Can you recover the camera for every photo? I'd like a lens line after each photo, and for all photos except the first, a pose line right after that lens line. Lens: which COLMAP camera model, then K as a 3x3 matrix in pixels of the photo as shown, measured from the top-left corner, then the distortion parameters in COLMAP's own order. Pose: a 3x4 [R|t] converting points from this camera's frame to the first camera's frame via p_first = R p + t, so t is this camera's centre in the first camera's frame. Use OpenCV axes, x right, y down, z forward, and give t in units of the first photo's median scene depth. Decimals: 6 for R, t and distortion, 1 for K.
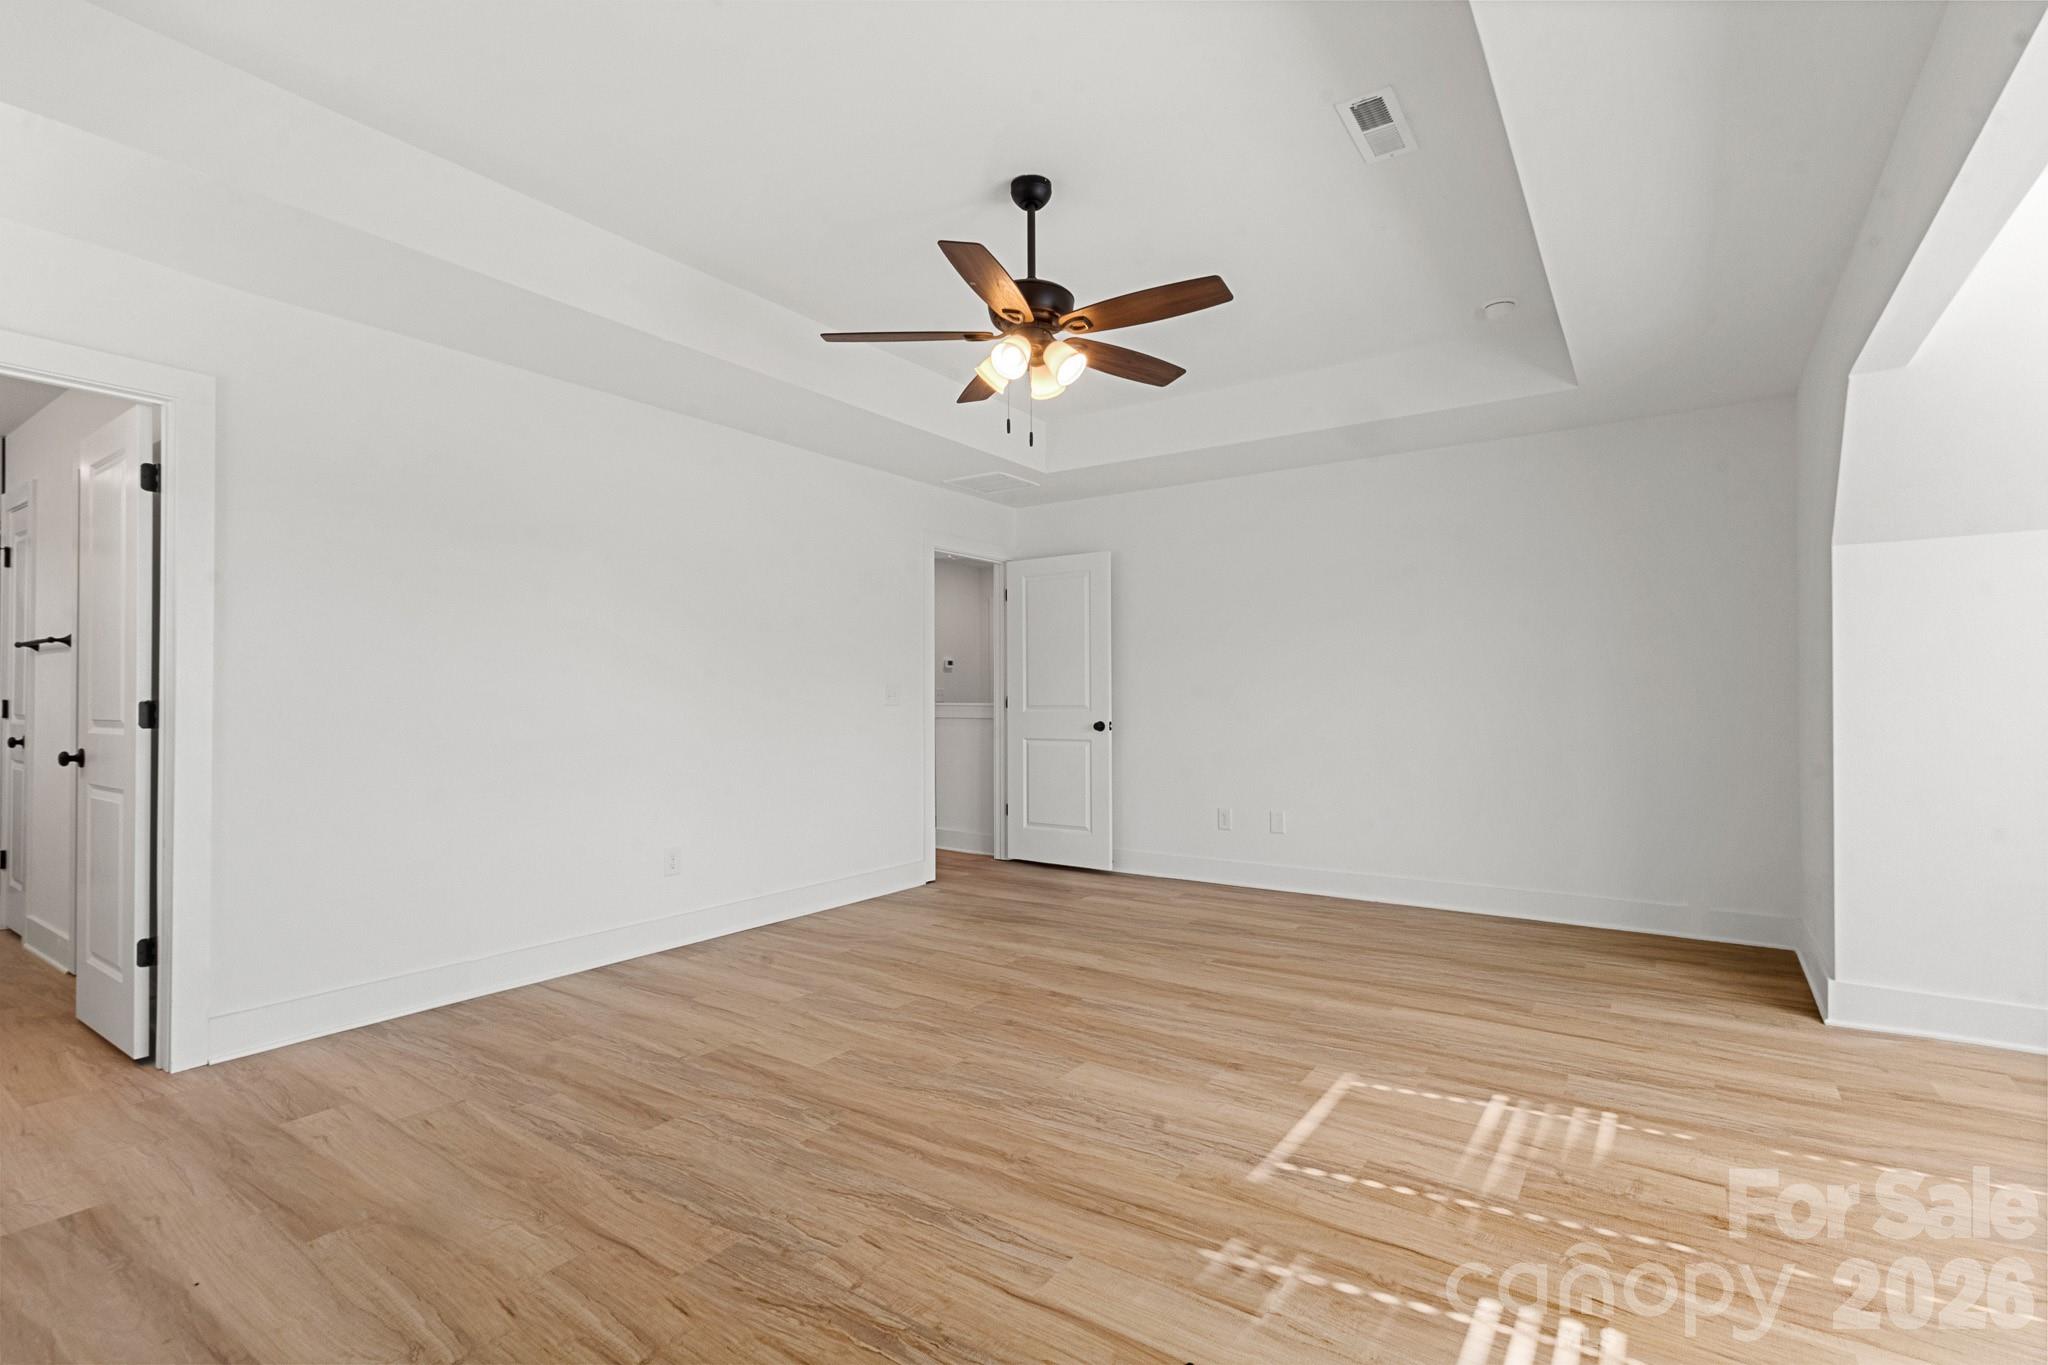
lens RADIAL K [[955.0, 0, 1024.0], [0, 955.0, 682.5], [0, 0, 1]] dist [0.004146, 0.000725]
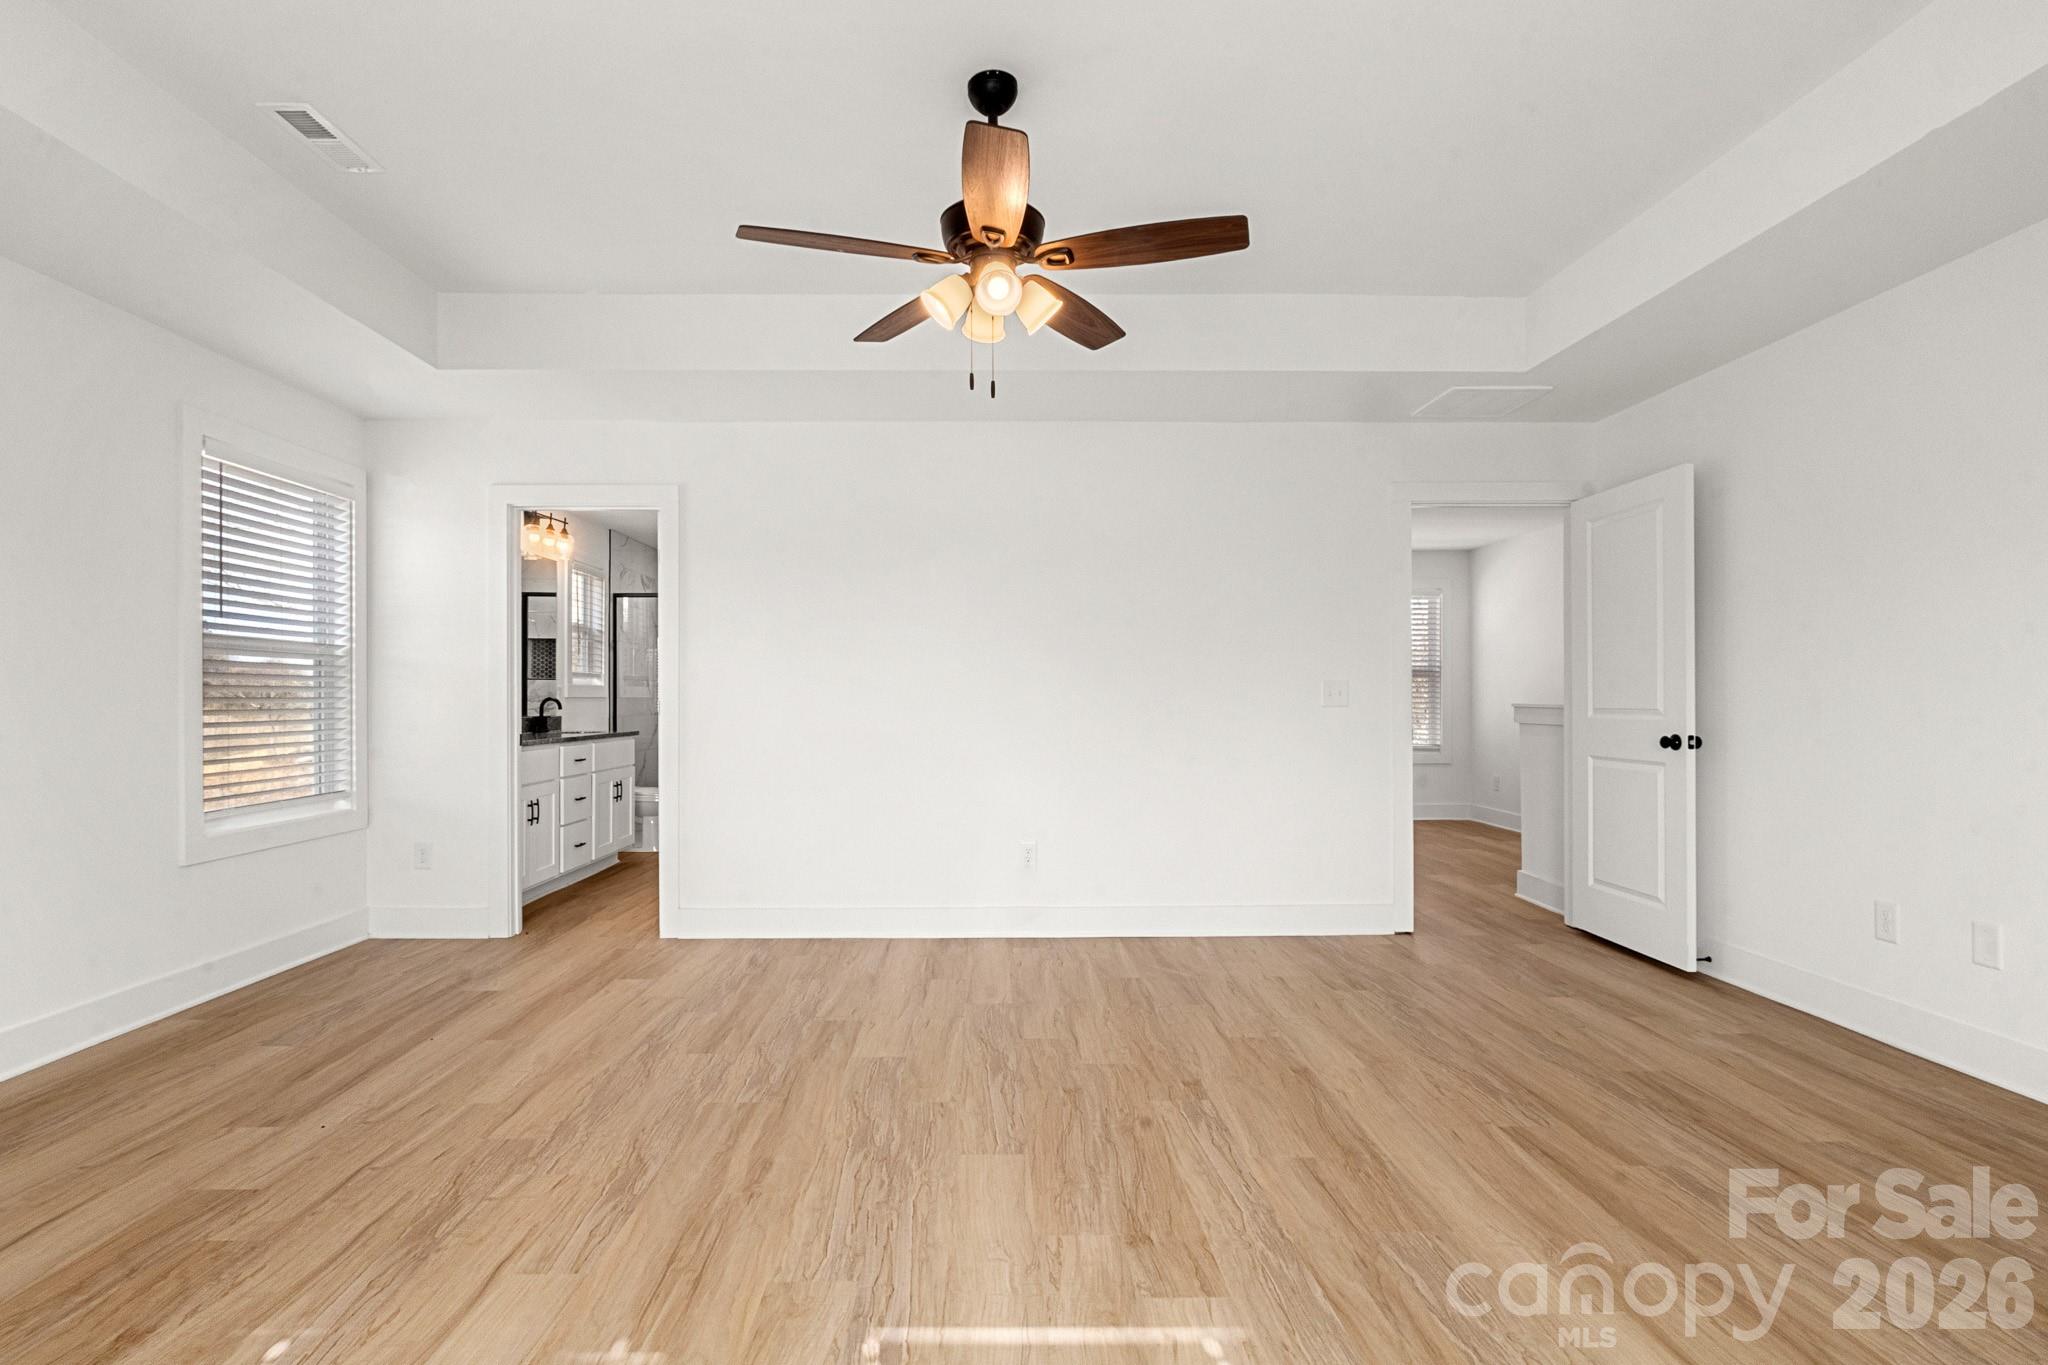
lens RADIAL K [[1002.4, 0, 1029.3], [0, 1002.4, 697.5], [0, 0, 1]] dist [-0.003779, 0.000734]
pose [[0.565456, -0.003819, -0.824770, 0.764358], [0.018480, 0.999797, 0.008041, 0.005712], [0.824572, -0.019789, 0.565411, 0.533883]]
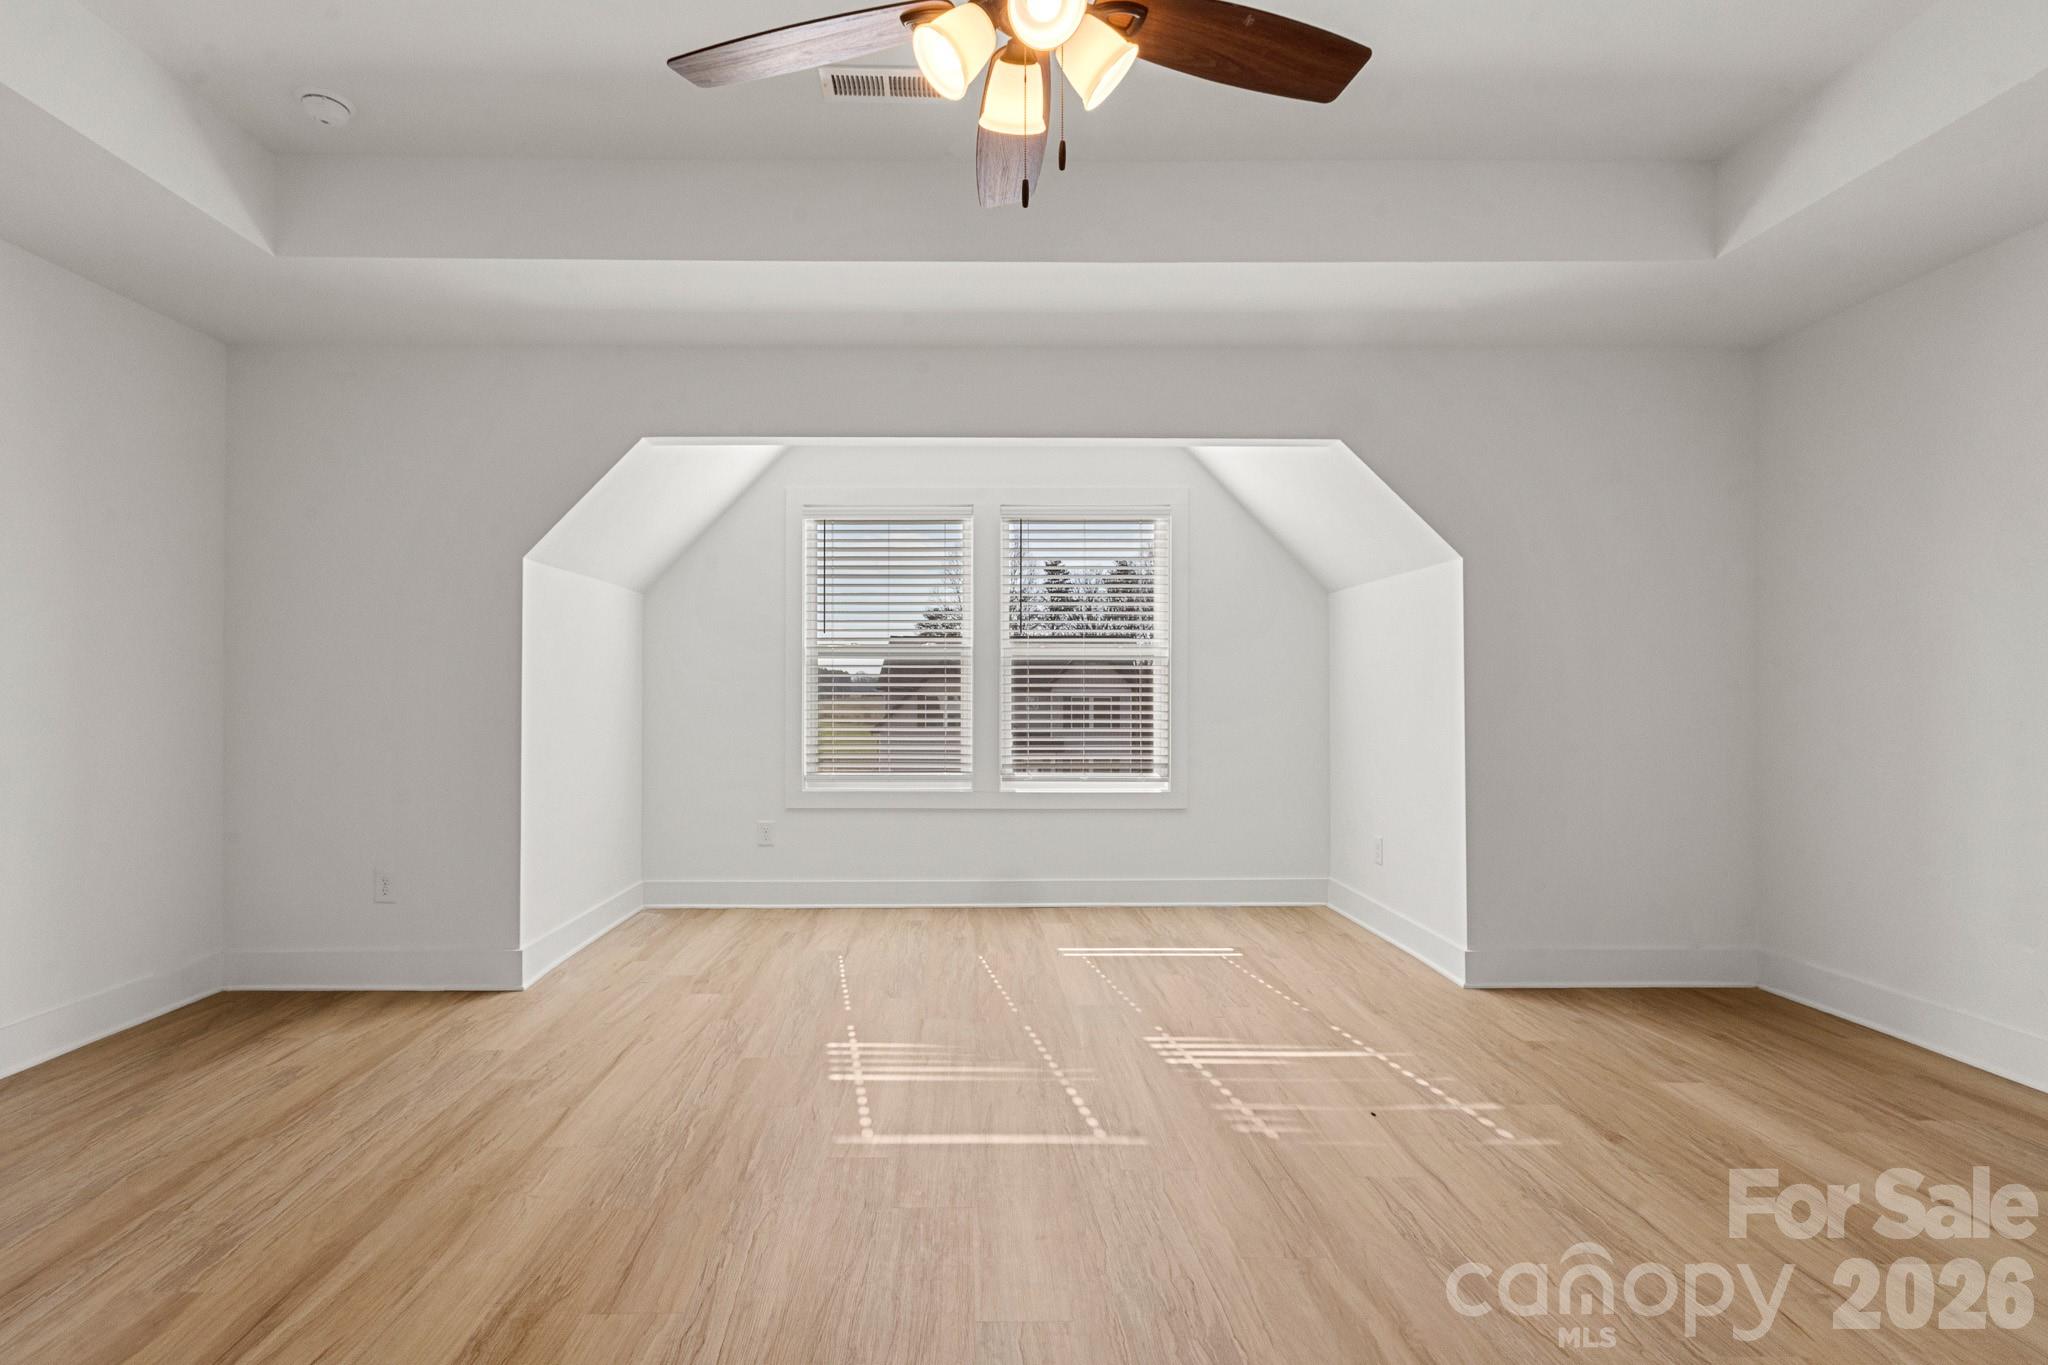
lens RADIAL K [[914.2, 0, 1024.0], [0, 914.2, 682.5], [0, 0, 1]] dist [-0.002585, -0.000200]
pose [[-0.579612, 0.010628, 0.814823, -0.404780], [-0.015236, 0.999599, -0.023876, 0.021891], [-0.814750, -0.026253, -0.579218, 1.308793]]
